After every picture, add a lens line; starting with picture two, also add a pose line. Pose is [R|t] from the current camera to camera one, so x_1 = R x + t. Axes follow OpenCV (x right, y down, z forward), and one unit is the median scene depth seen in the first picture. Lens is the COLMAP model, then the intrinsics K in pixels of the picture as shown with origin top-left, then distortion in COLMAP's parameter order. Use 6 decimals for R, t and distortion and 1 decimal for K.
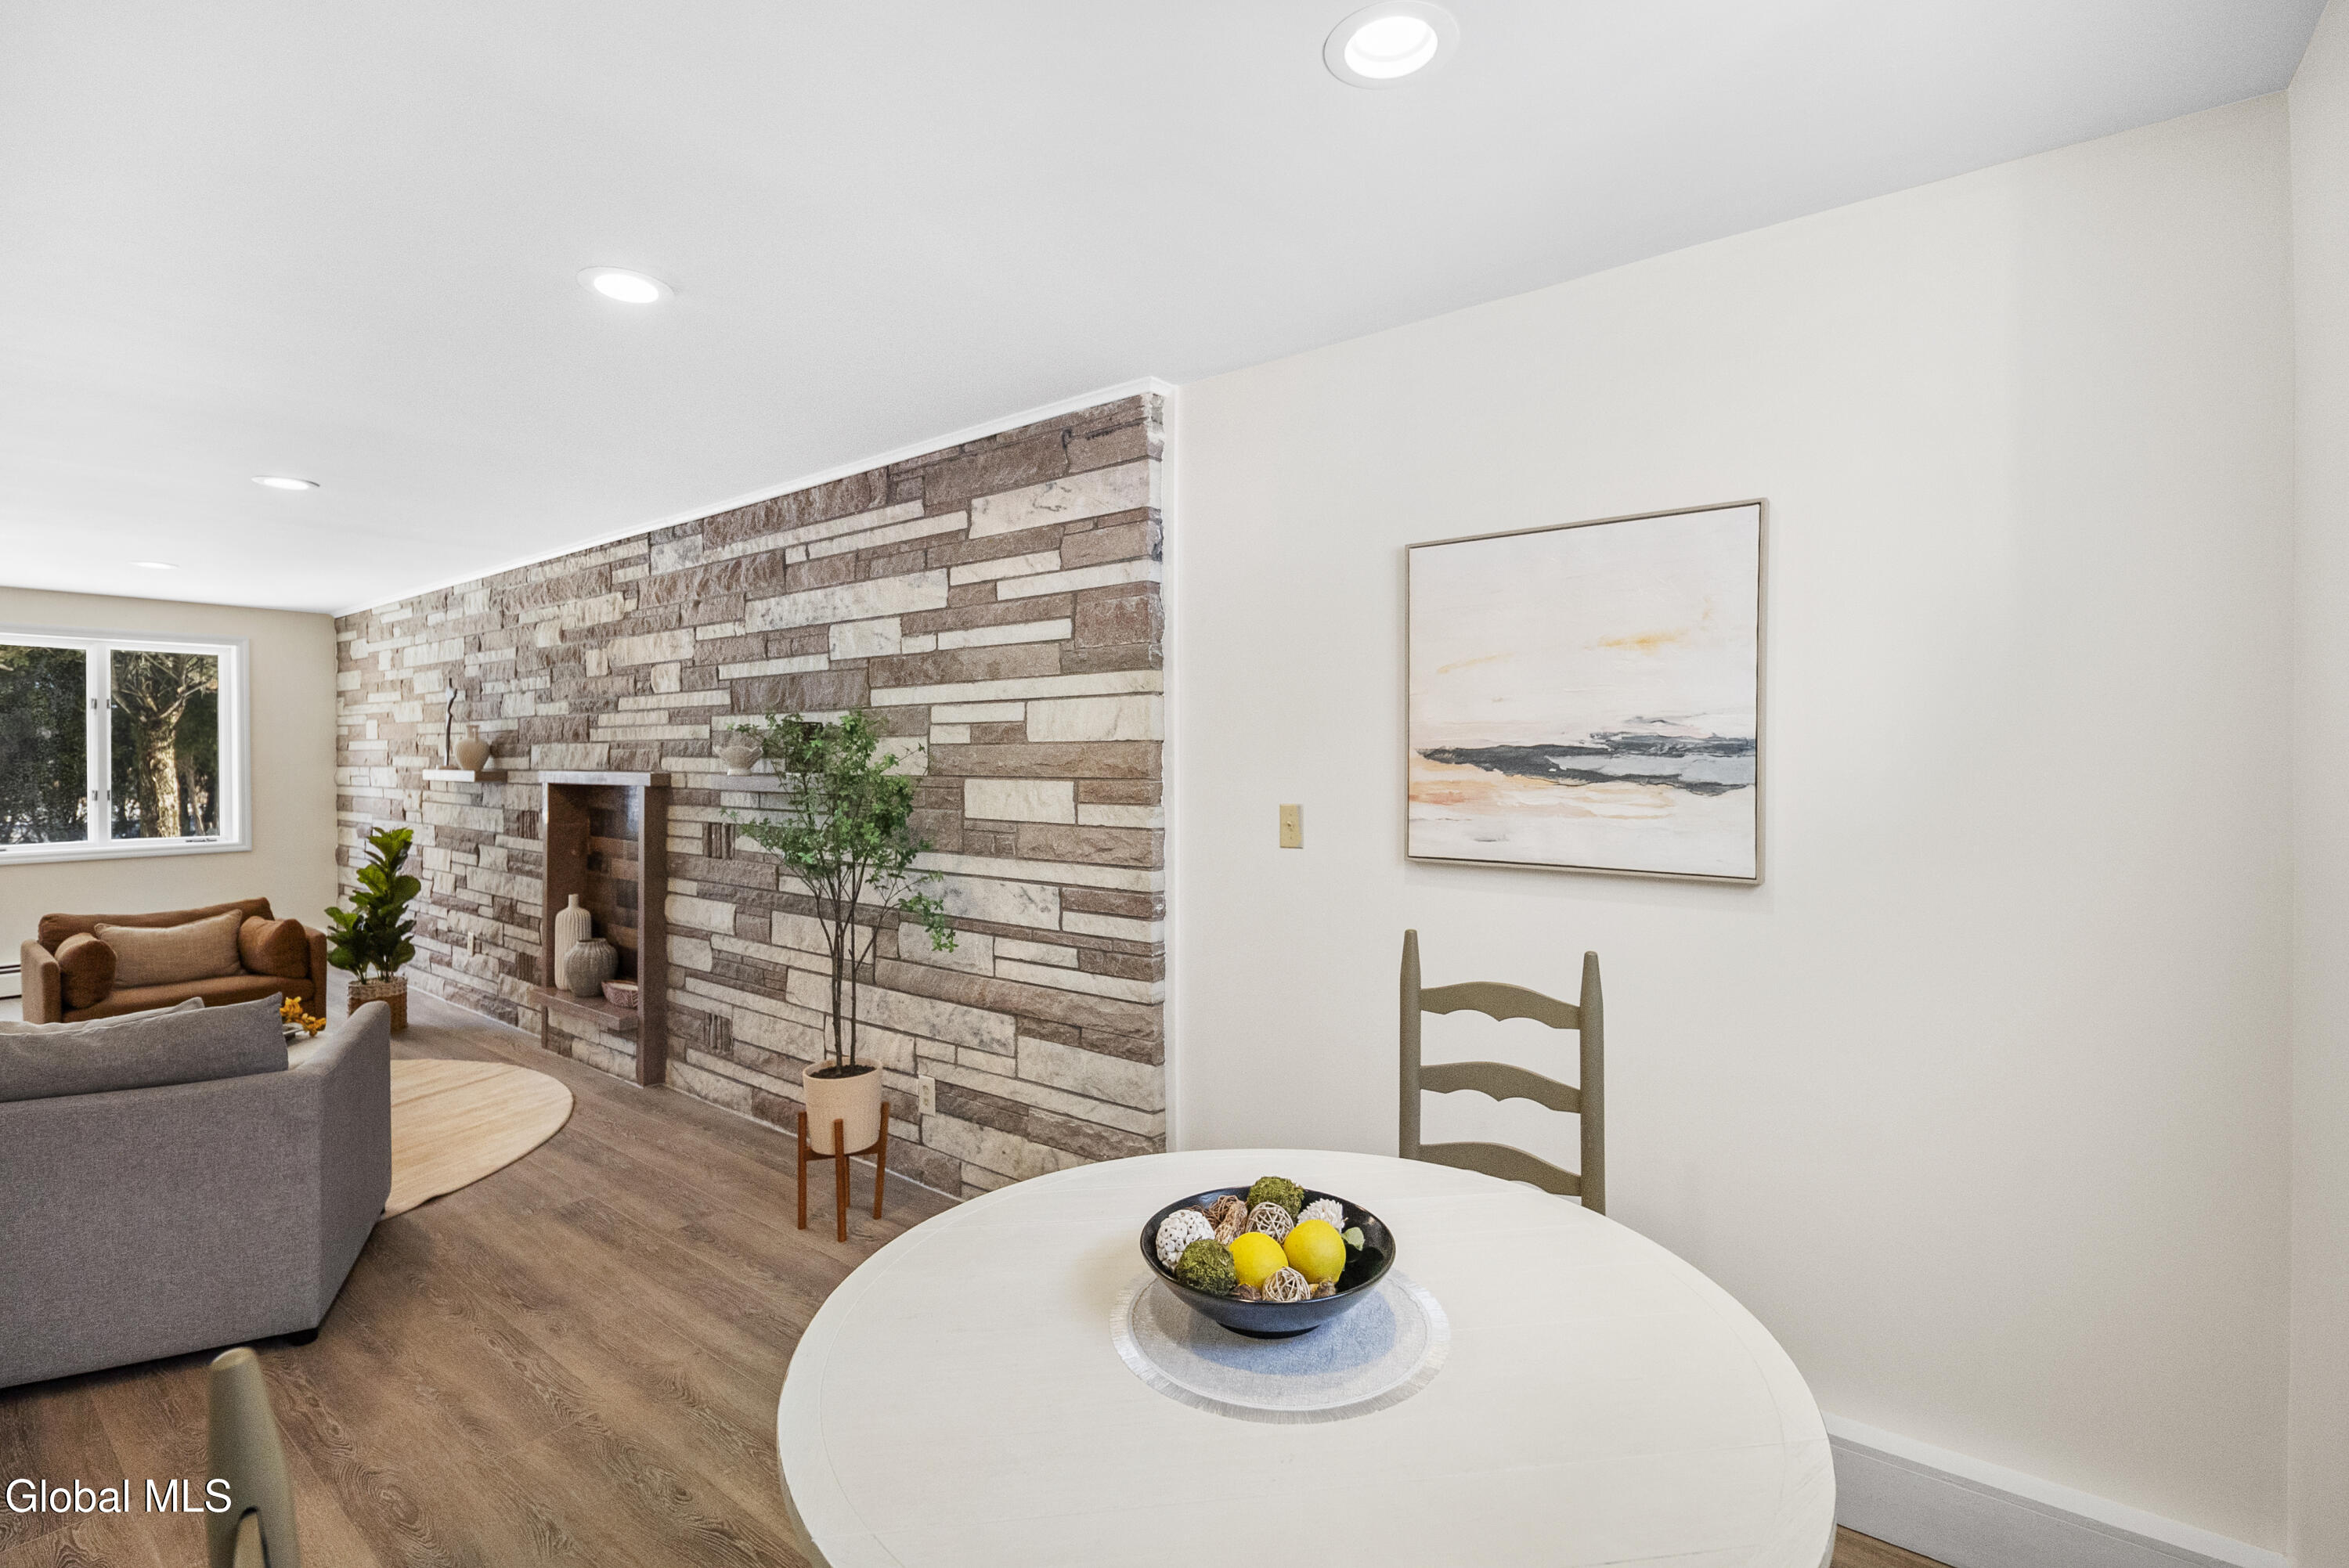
lens RADIAL K [[1048.6, 0, 1163.7], [0, 1048.6, 754.5], [0, 0, 1]] dist [-0.000585, -0.000323]
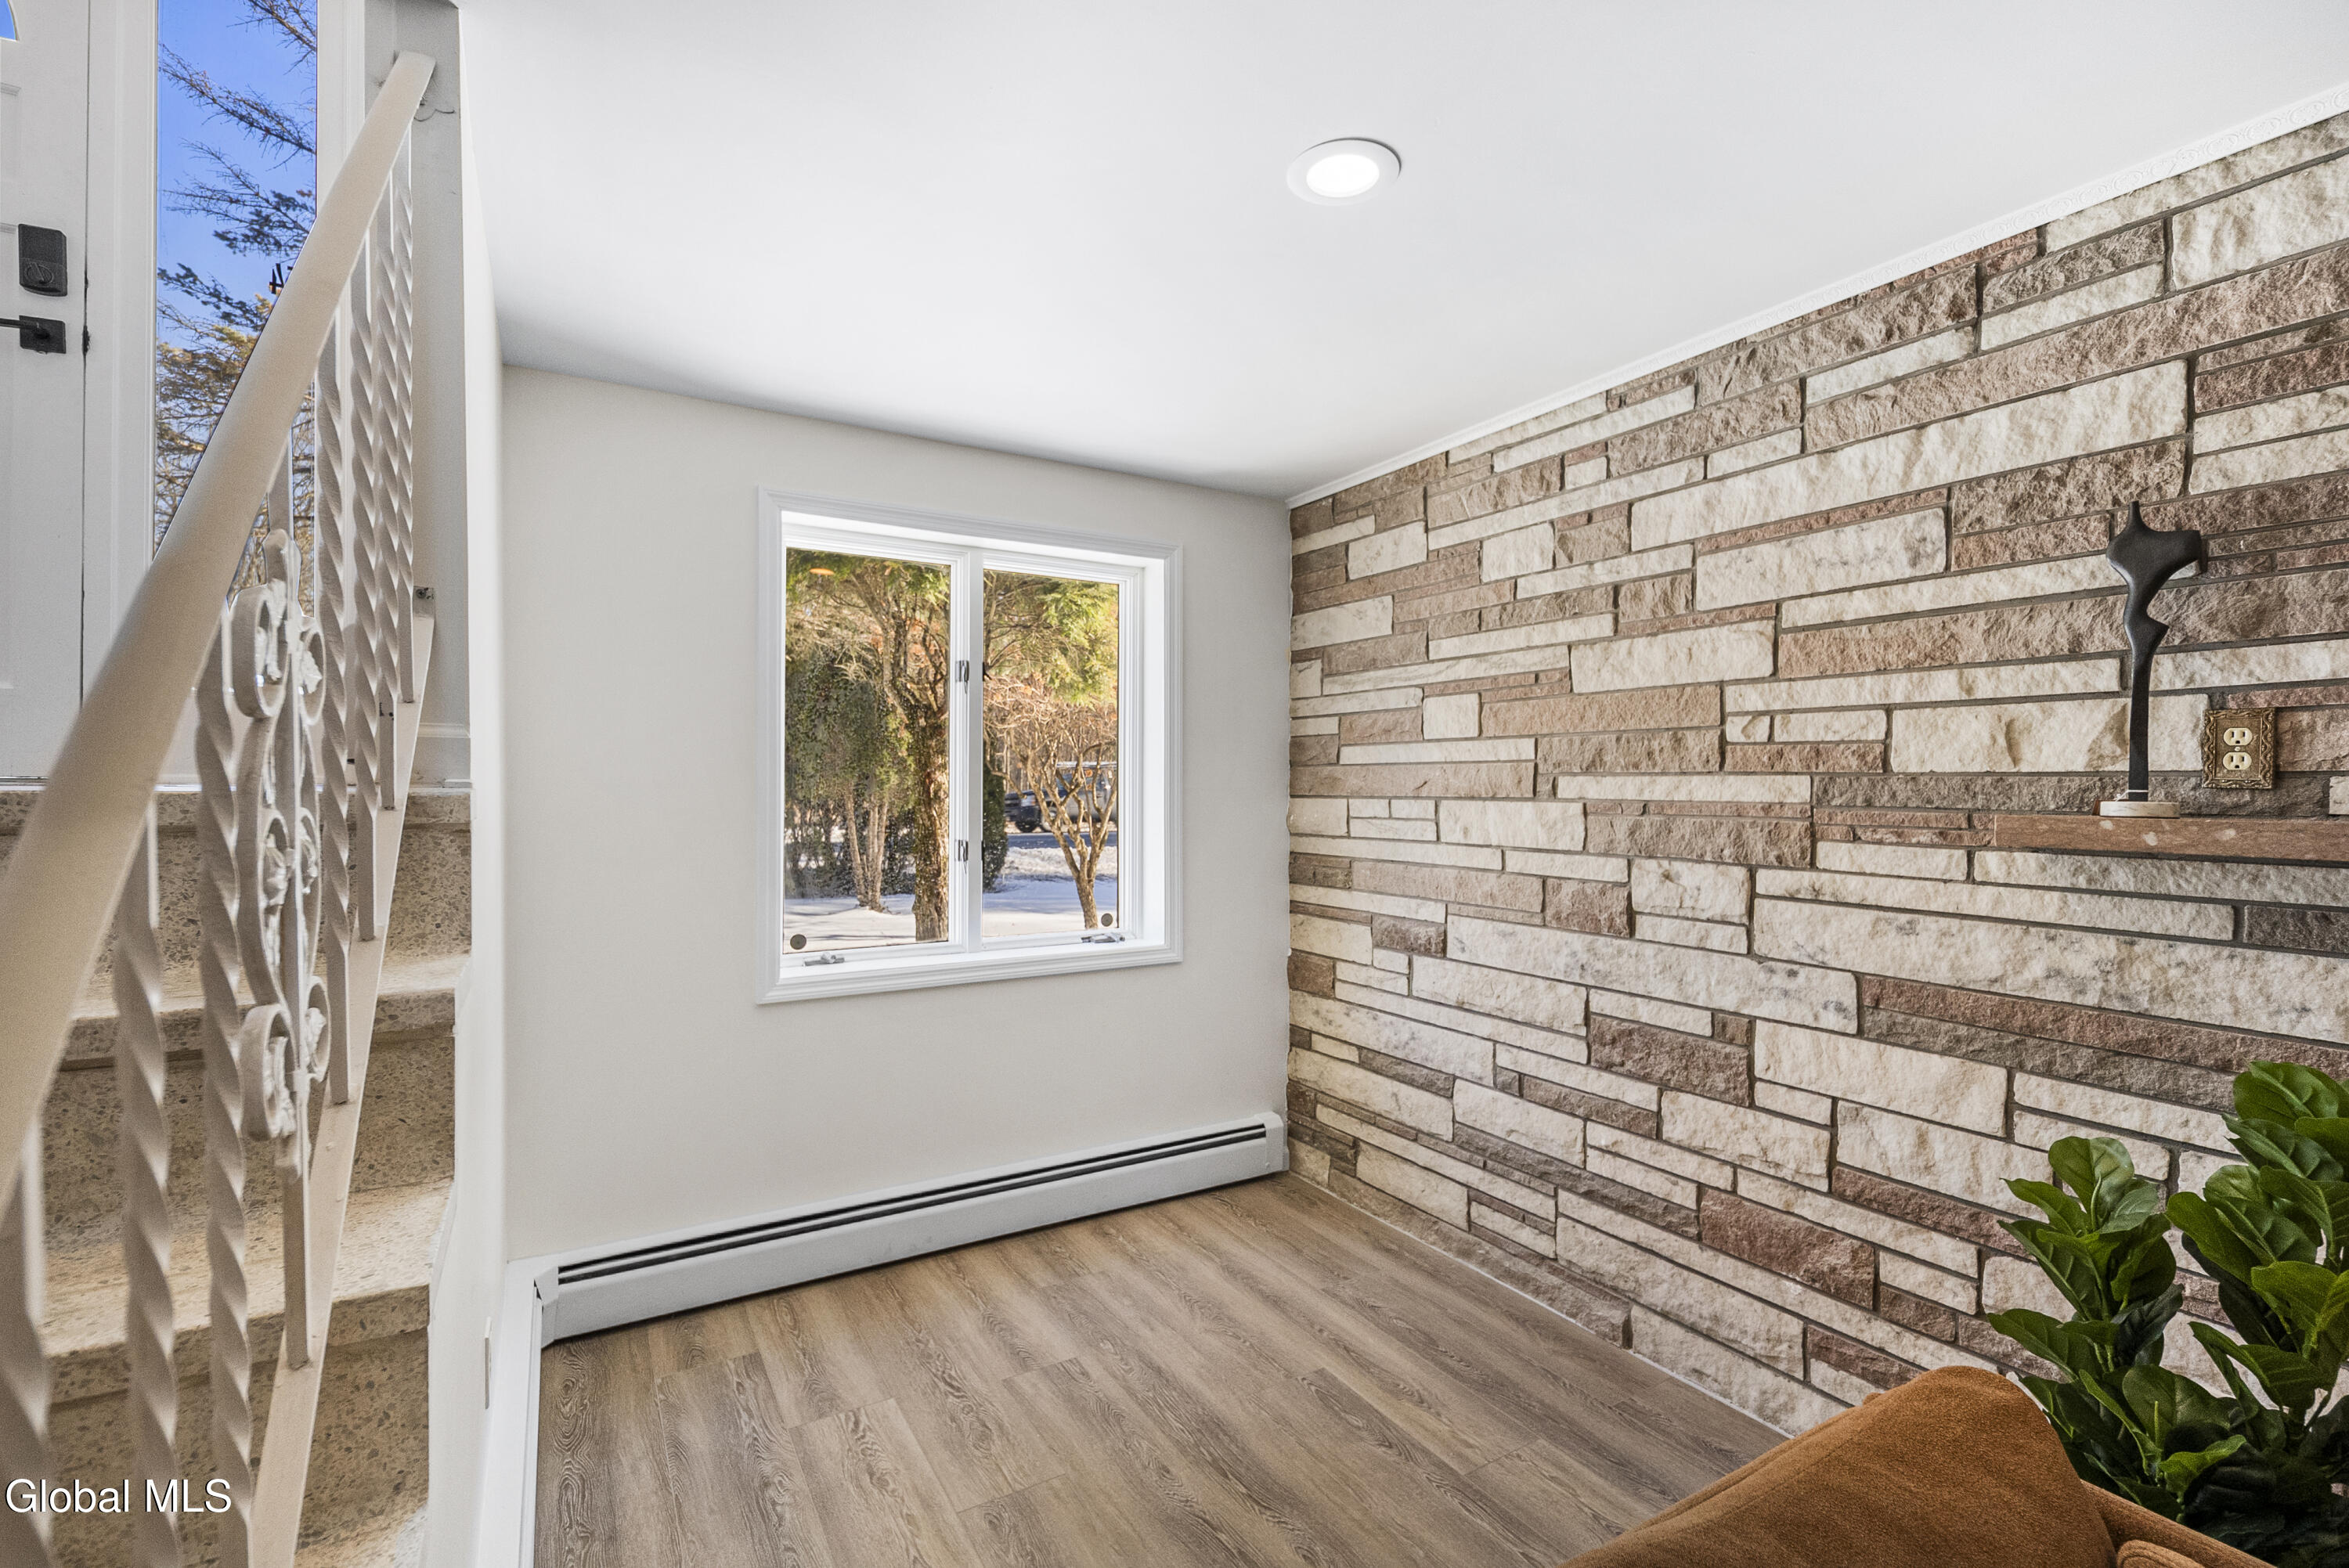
lens RADIAL K [[1031.5, 0, 1174.5], [0, 1031.5, 784.0], [0, 0, 1]] dist [-0.001630, -0.000158]
pose [[0.924694, 0.000672, -0.380711, -1.272303], [0.002809, 0.999959, 0.008587, 0.000953], [0.380702, -0.009009, 0.924654, 0.993780]]
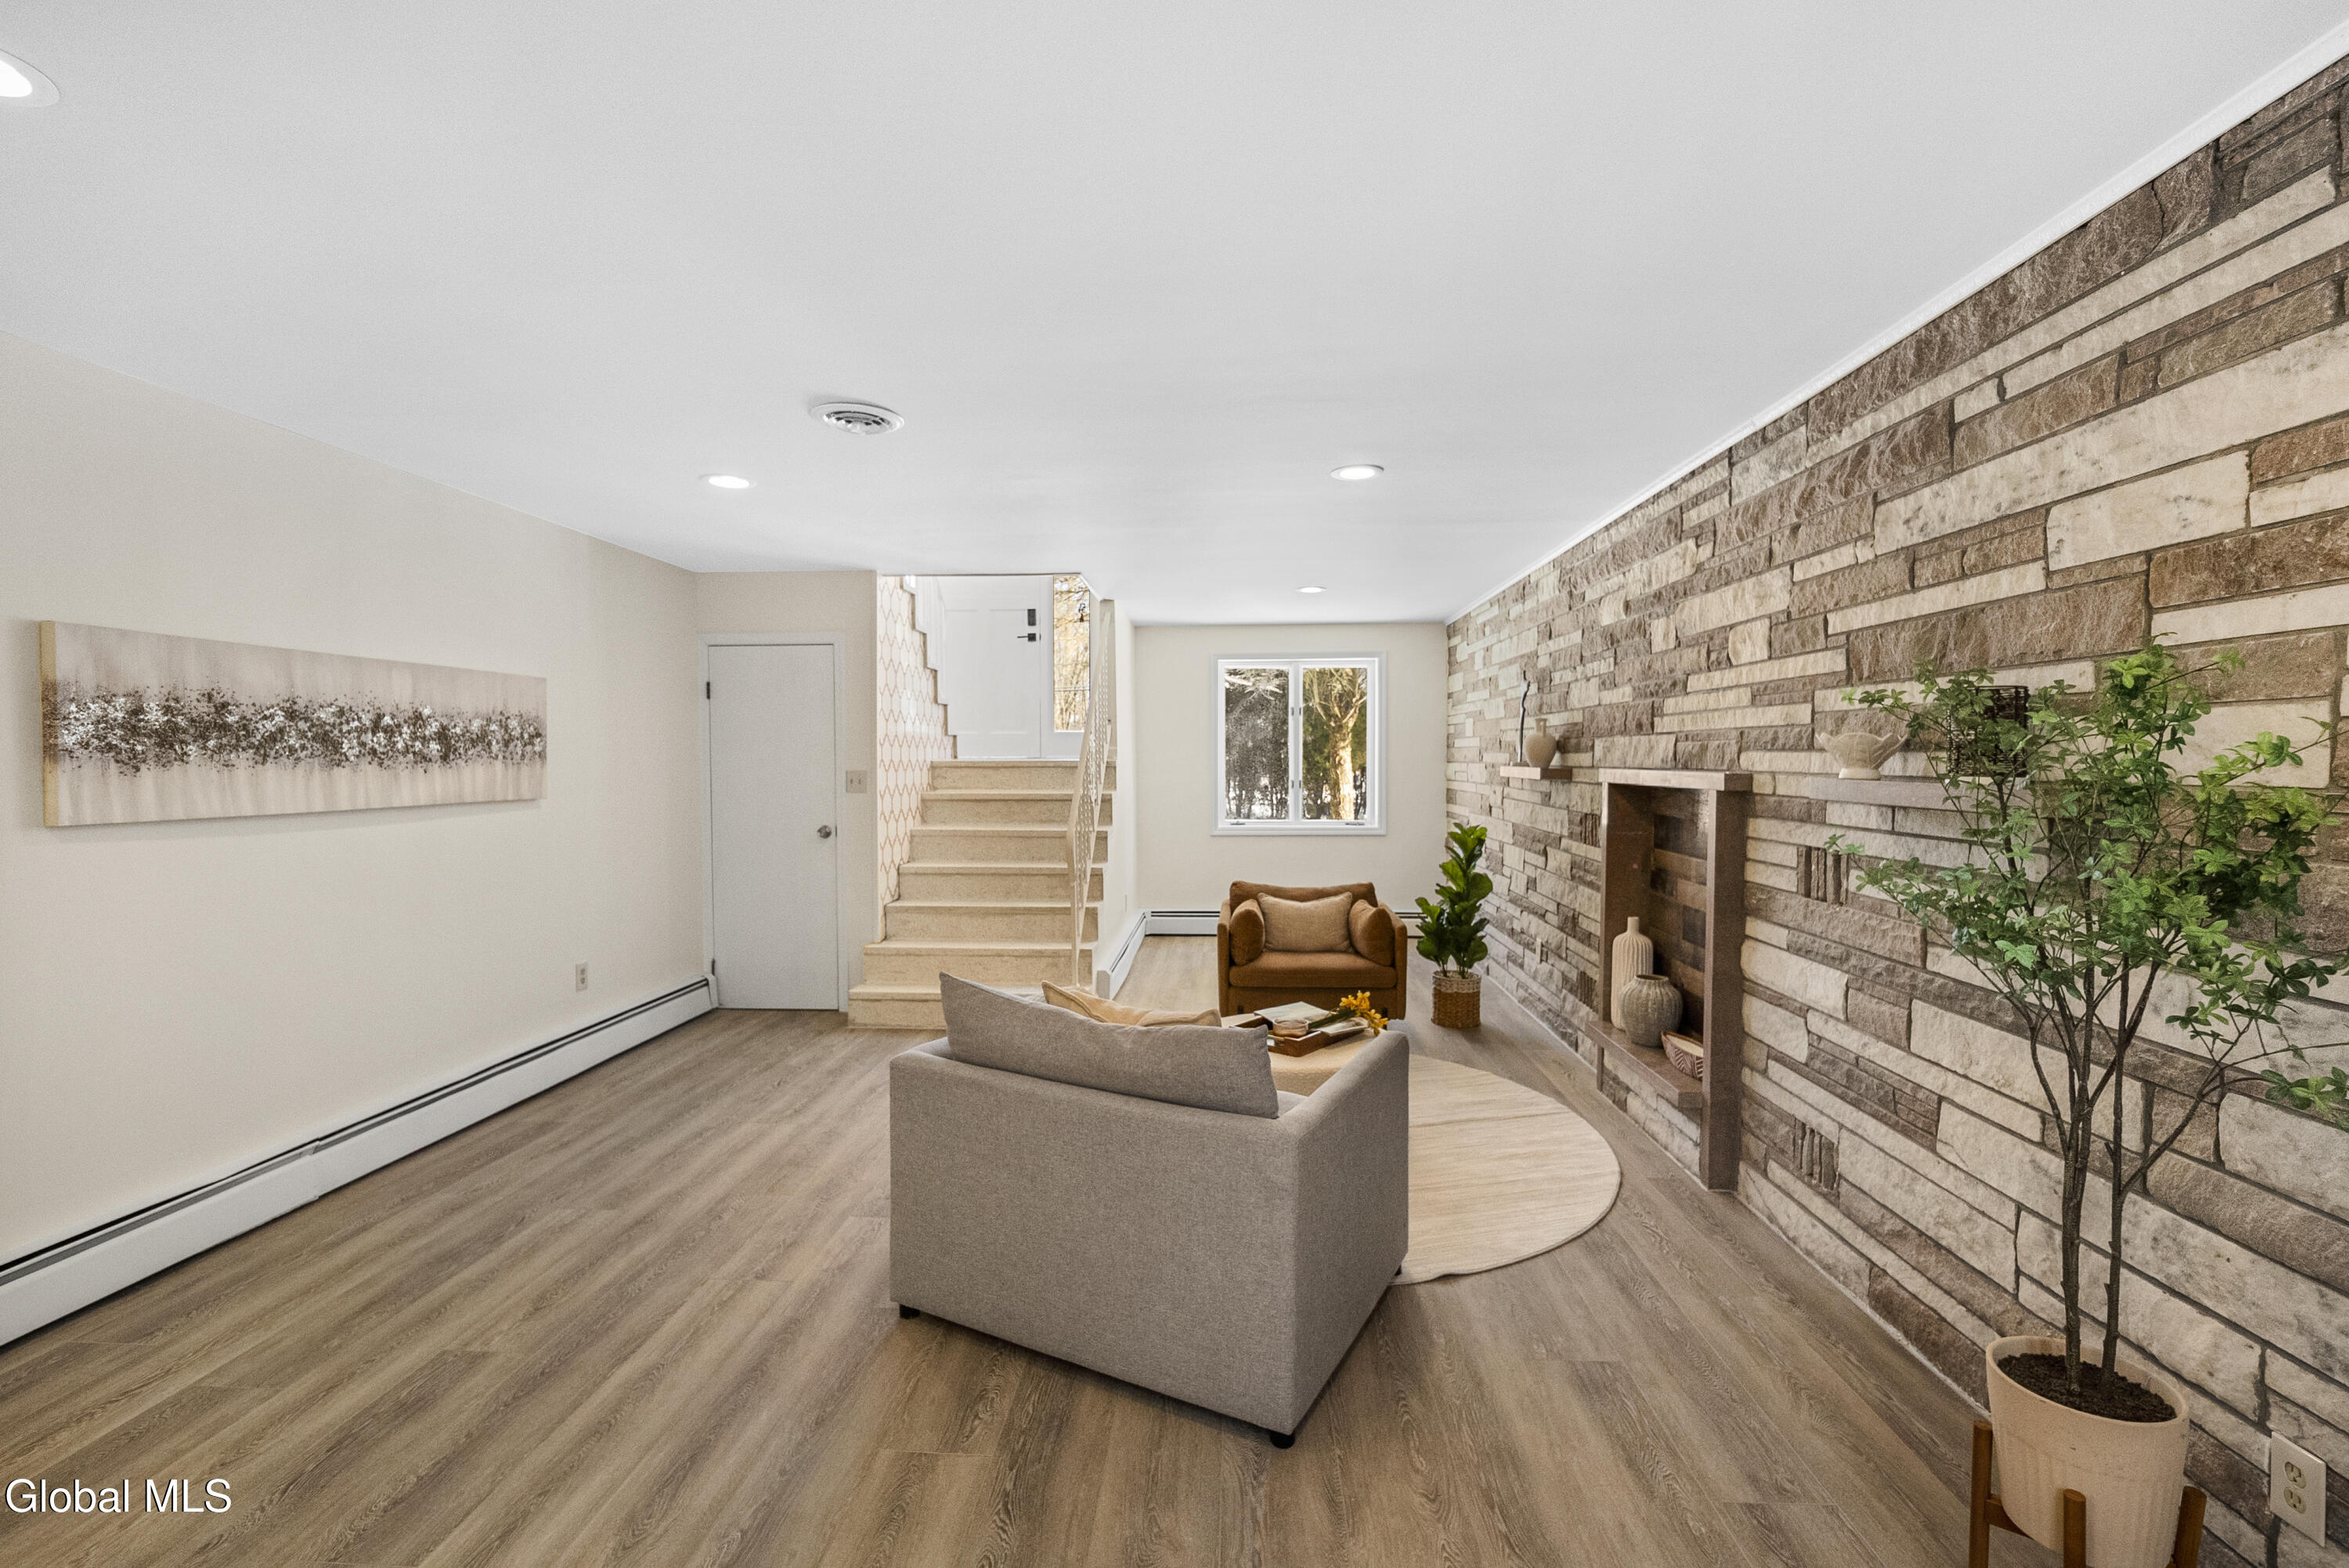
lens RADIAL K [[1041.4, 0, 1192.6], [0, 1041.4, 793.1], [0, 0, 1]] dist [0.000954, -0.001250]
pose [[0.584843, 0.029913, -0.810594, -0.126691], [0.001168, 0.999288, 0.037718, 0.004111], [0.811145, -0.023006, 0.584392, 0.297234]]
